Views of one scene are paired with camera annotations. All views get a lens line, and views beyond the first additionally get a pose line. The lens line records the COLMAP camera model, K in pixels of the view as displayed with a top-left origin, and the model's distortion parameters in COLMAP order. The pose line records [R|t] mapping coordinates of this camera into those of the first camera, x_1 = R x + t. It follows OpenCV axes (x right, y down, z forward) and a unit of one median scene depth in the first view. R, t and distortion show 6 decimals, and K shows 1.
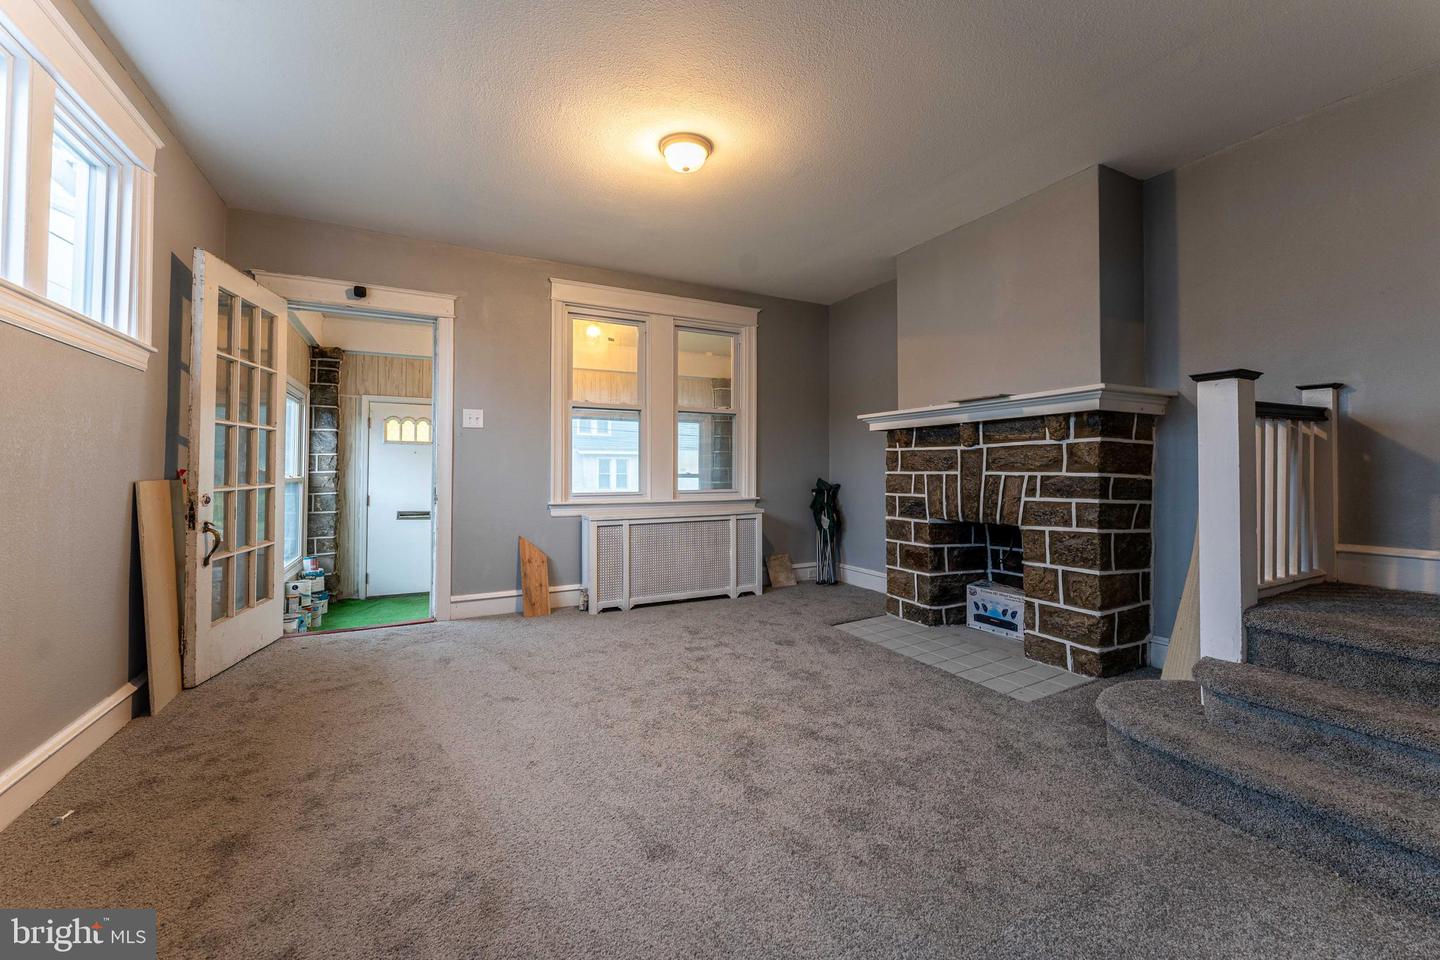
lens RADIAL K [[585.7, 0, 726.6], [0, 585.7, 460.4], [0, 0, 1]] dist [-0.000739, -0.000020]
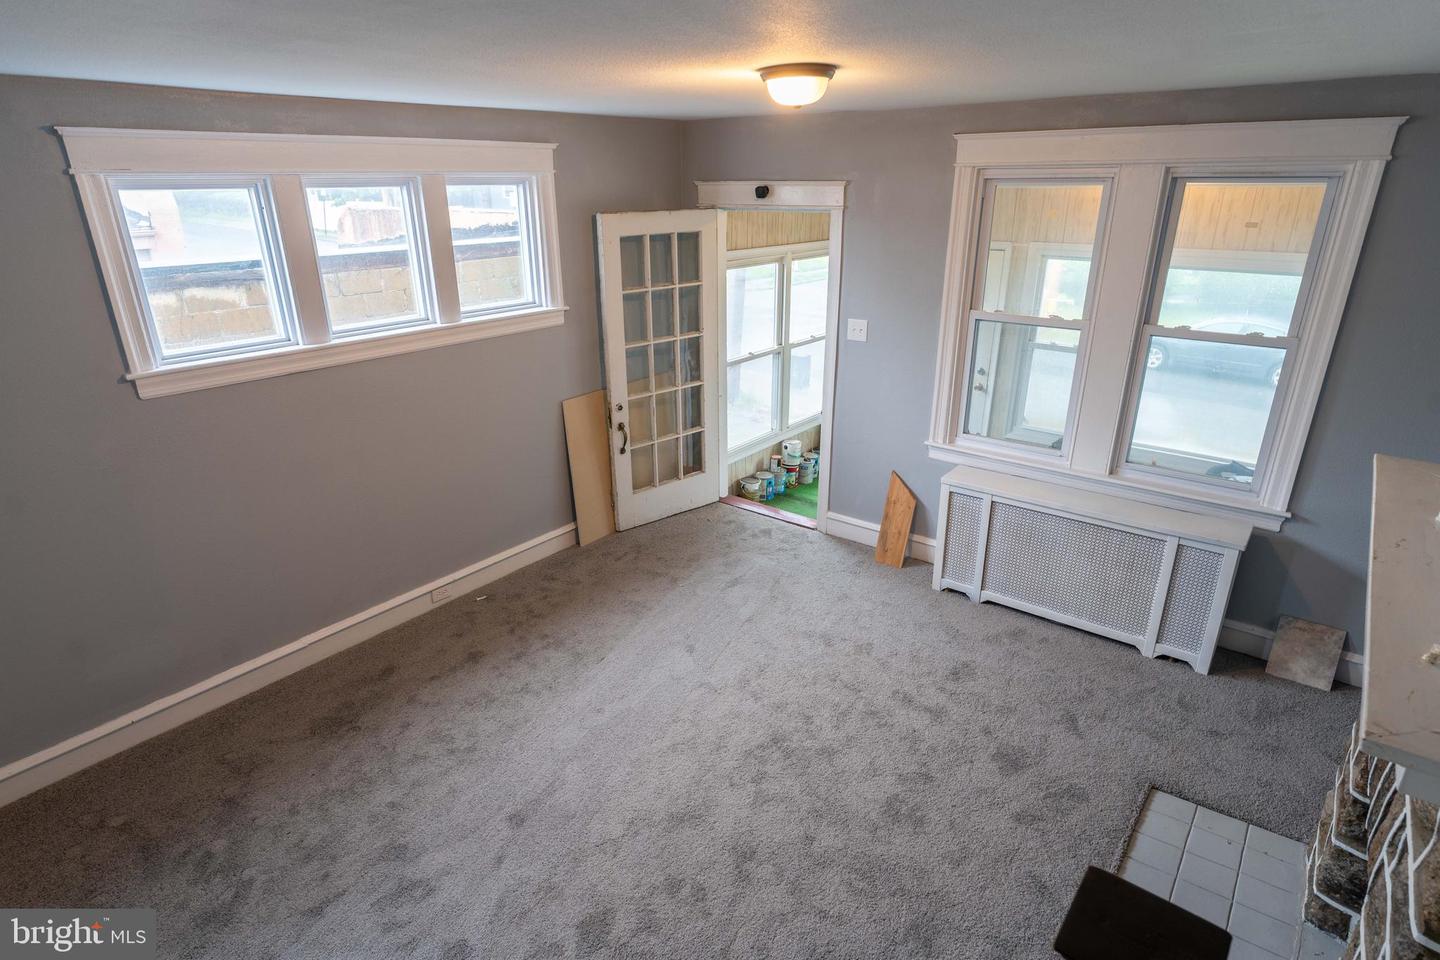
lens RADIAL K [[775.1, 0, 722.7], [0, 775.1, 497.5], [0, 0, 1]] dist [-0.022290, -0.000146]
pose [[0.407074, 0.343833, -0.846209, 0.720808], [0.022028, 0.922478, 0.385420, -0.386163], [0.913130, -0.175535, 0.367943, 0.475456]]
